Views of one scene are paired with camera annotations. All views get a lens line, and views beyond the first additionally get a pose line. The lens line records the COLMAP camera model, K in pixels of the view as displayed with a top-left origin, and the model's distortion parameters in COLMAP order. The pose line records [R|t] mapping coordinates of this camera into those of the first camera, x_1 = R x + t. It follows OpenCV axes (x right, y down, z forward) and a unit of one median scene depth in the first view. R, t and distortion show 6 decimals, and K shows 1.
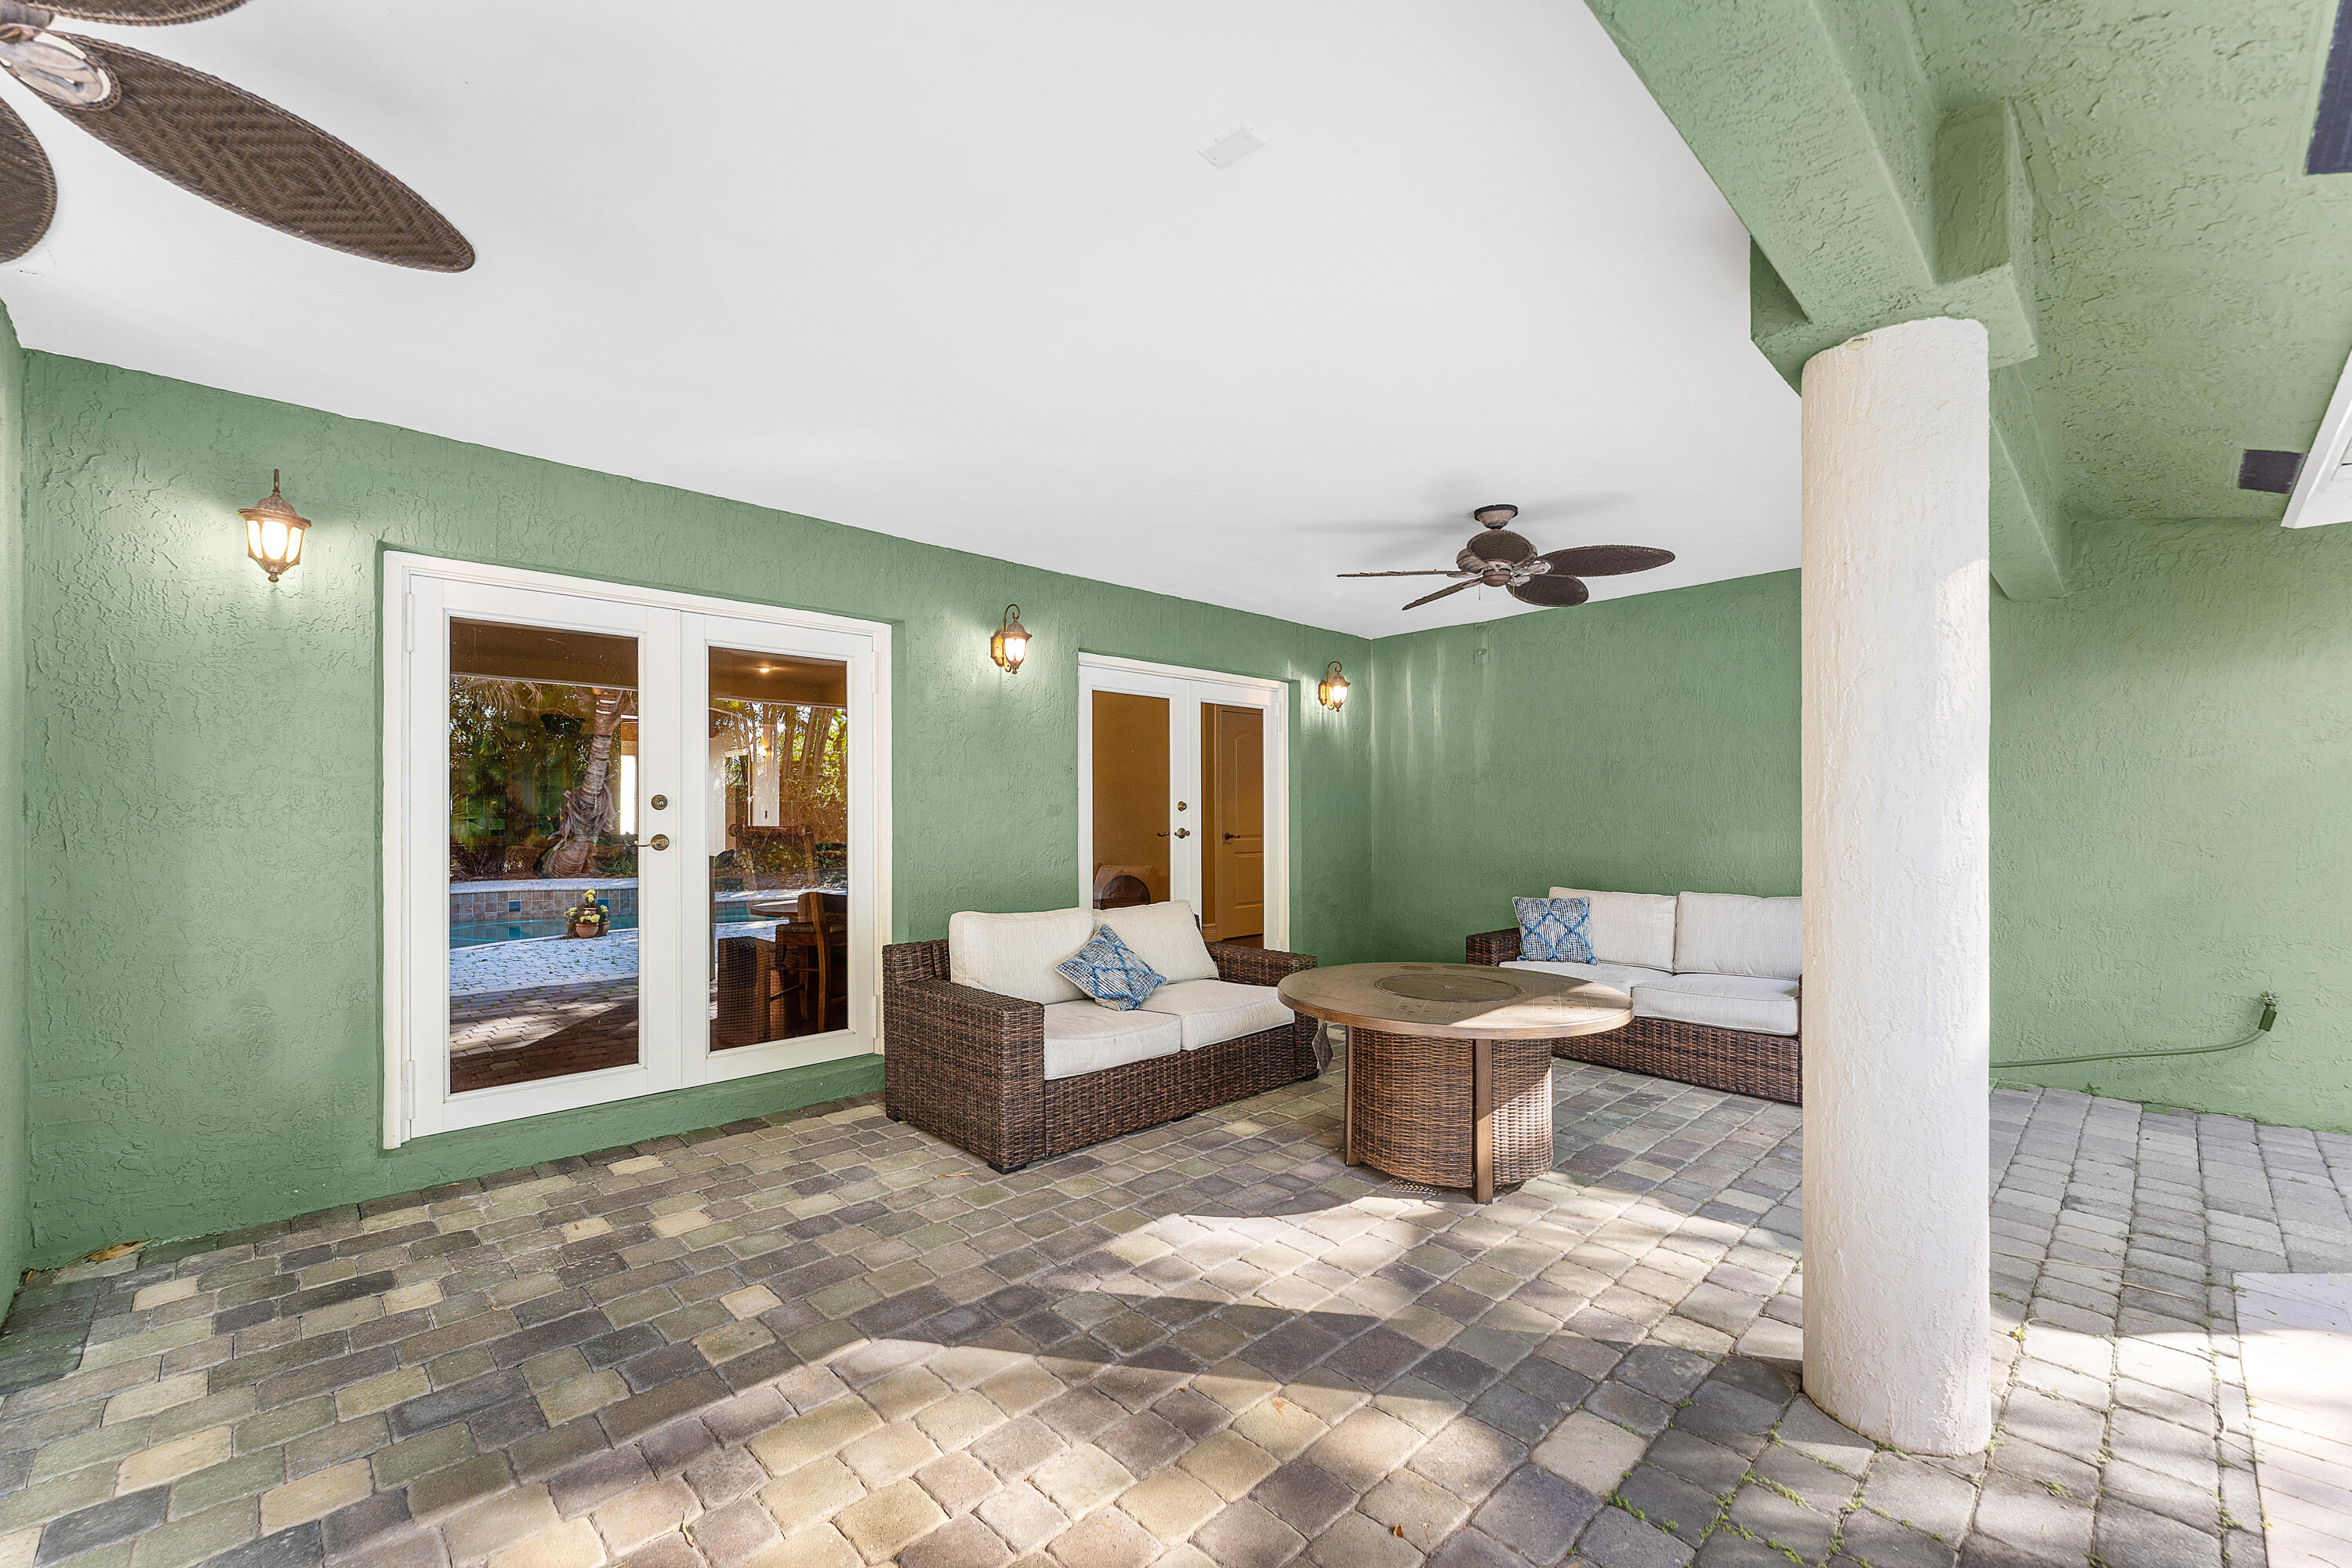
lens RADIAL K [[968.9, 0, 1170.5], [0, 968.9, 808.4], [0, 0, 1]] dist [-0.002060, -0.000163]
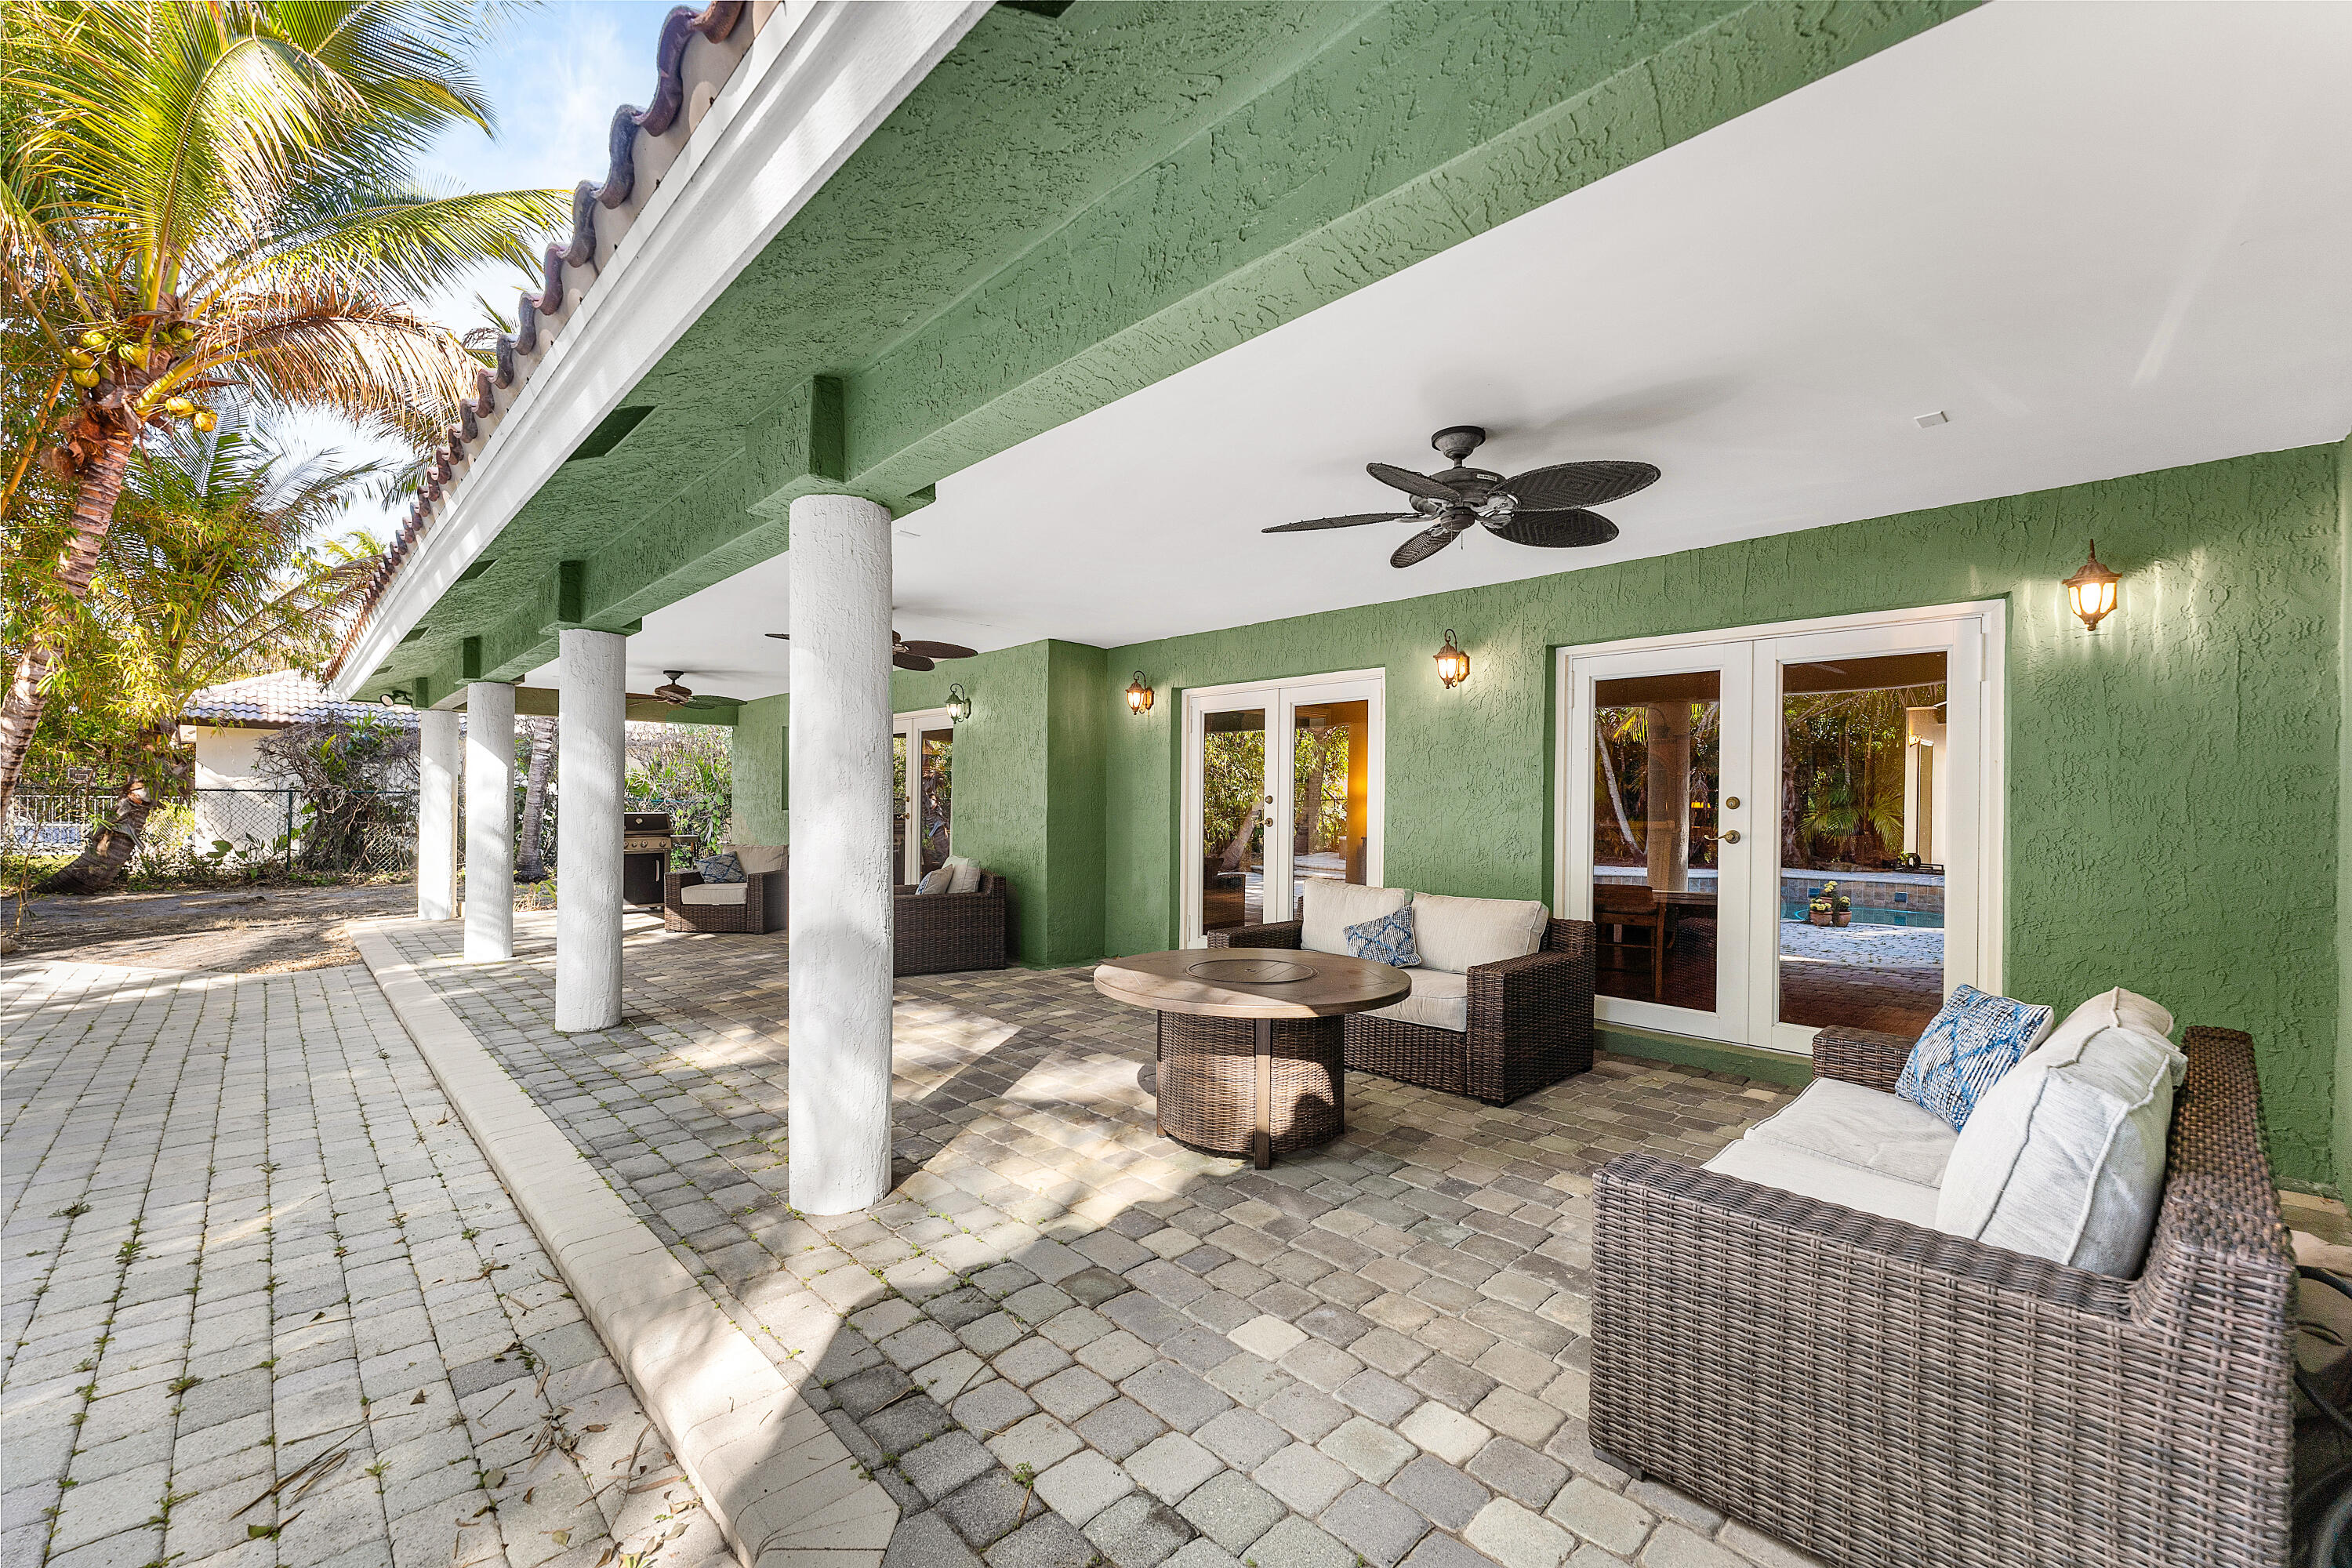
lens RADIAL K [[968.9, 0, 1170.5], [0, 968.9, 808.4], [0, 0, 1]] dist [-0.002060, -0.000163]
pose [[-0.016923, 0.010033, -0.999806, 1.084108], [-0.000889, 0.999949, 0.010049, -0.007139], [0.999856, 0.001059, -0.016914, 0.737048]]
